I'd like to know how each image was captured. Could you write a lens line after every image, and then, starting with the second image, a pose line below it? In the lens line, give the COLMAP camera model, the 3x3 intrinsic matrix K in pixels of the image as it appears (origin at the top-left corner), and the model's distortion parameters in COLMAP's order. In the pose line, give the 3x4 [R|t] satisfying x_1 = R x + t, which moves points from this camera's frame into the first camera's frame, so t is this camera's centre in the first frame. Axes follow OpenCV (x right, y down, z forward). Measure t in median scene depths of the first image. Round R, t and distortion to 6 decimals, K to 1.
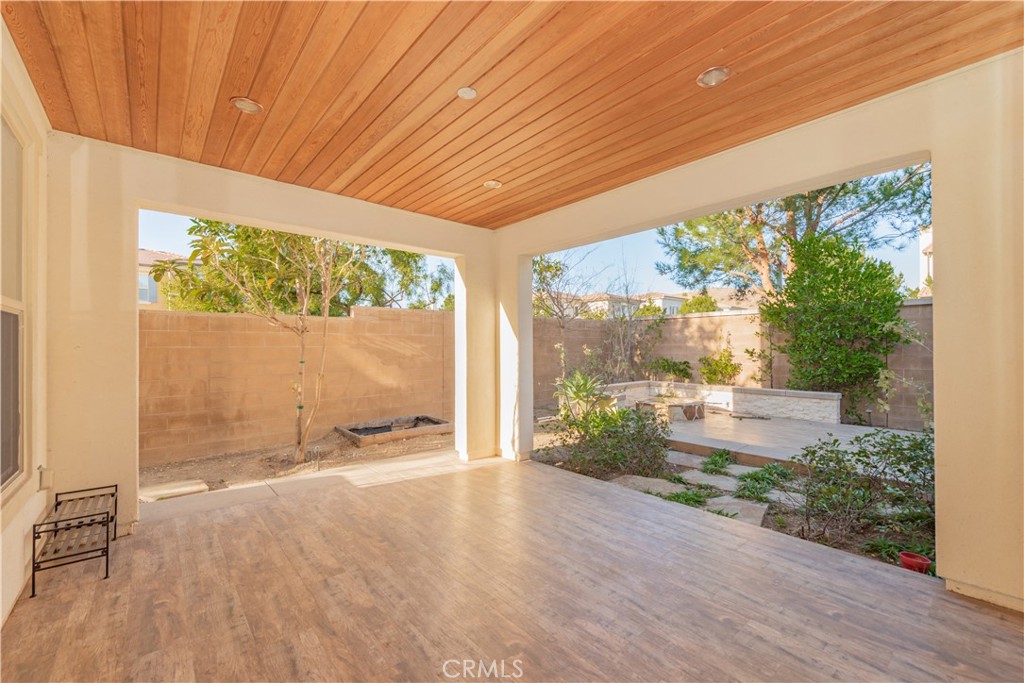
lens RADIAL K [[429.7, 0, 515.8], [0, 429.7, 344.4], [0, 0, 1]] dist [0.013130, -0.001674]
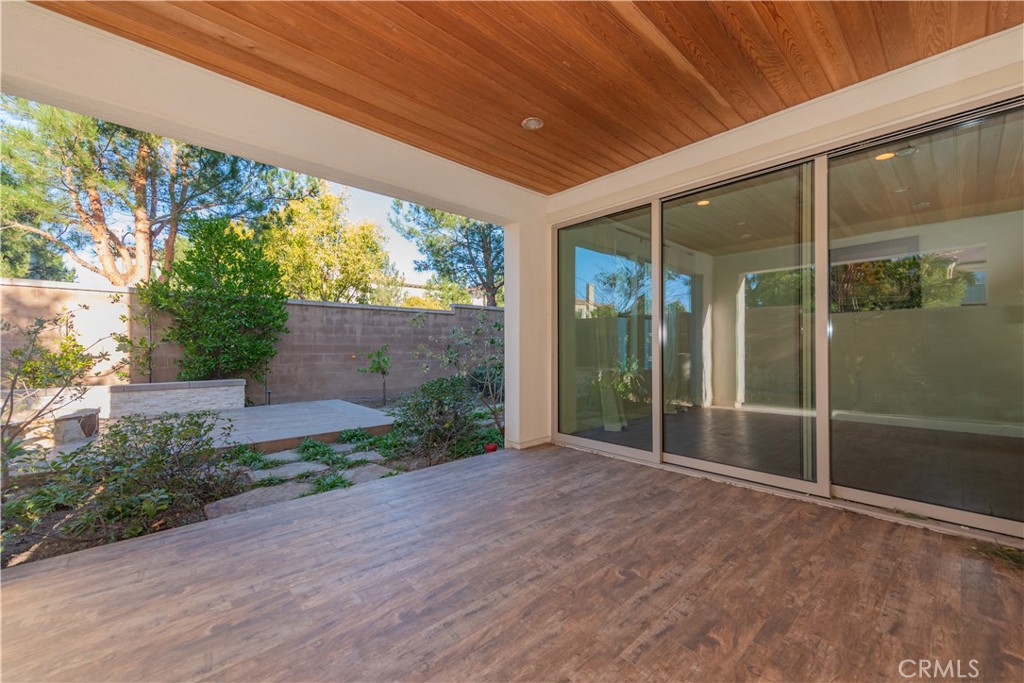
lens RADIAL K [[411.0, 0, 517.7], [0, 411.0, 344.7], [0, 0, 1]] dist [0.014597, -0.003396]
pose [[-0.049122, 0.009213, 0.998750, -0.419566], [-0.002231, 0.999954, -0.009334, 0.054144], [-0.998790, -0.002687, -0.049099, 0.536734]]
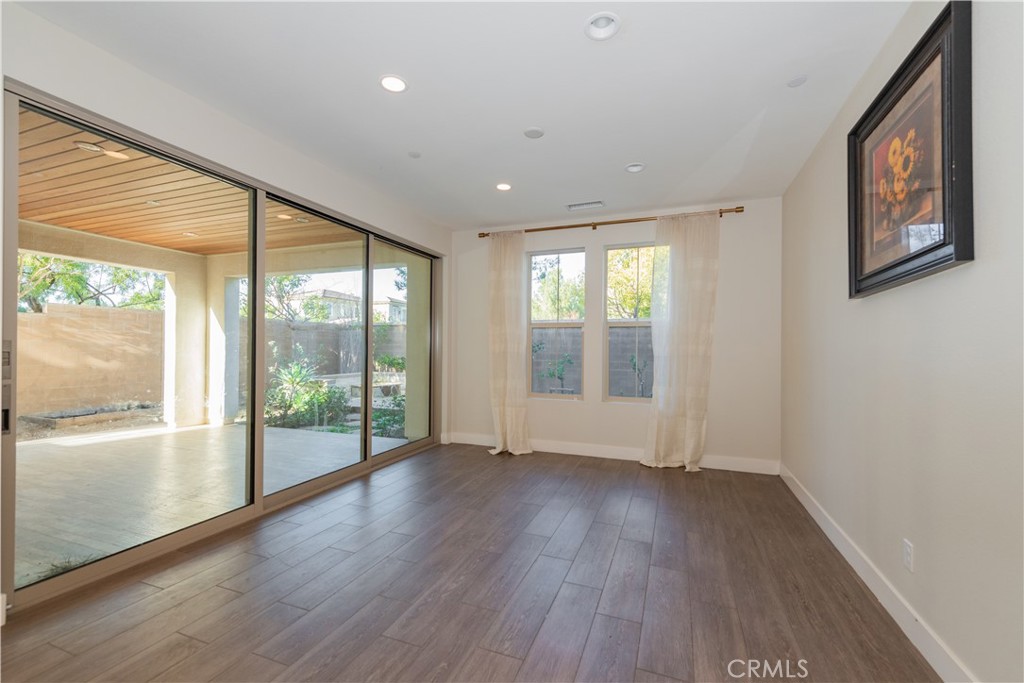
lens RADIAL K [[411.0, 0, 529.9], [0, 411.0, 344.6], [0, 0, 1]] dist [0.014597, -0.003396]
pose [[0.866587, 0.014003, 0.498829, 0.202488], [-0.010746, 0.999898, -0.009399, 0.016096], [-0.498909, 0.002785, 0.866650, -0.682581]]
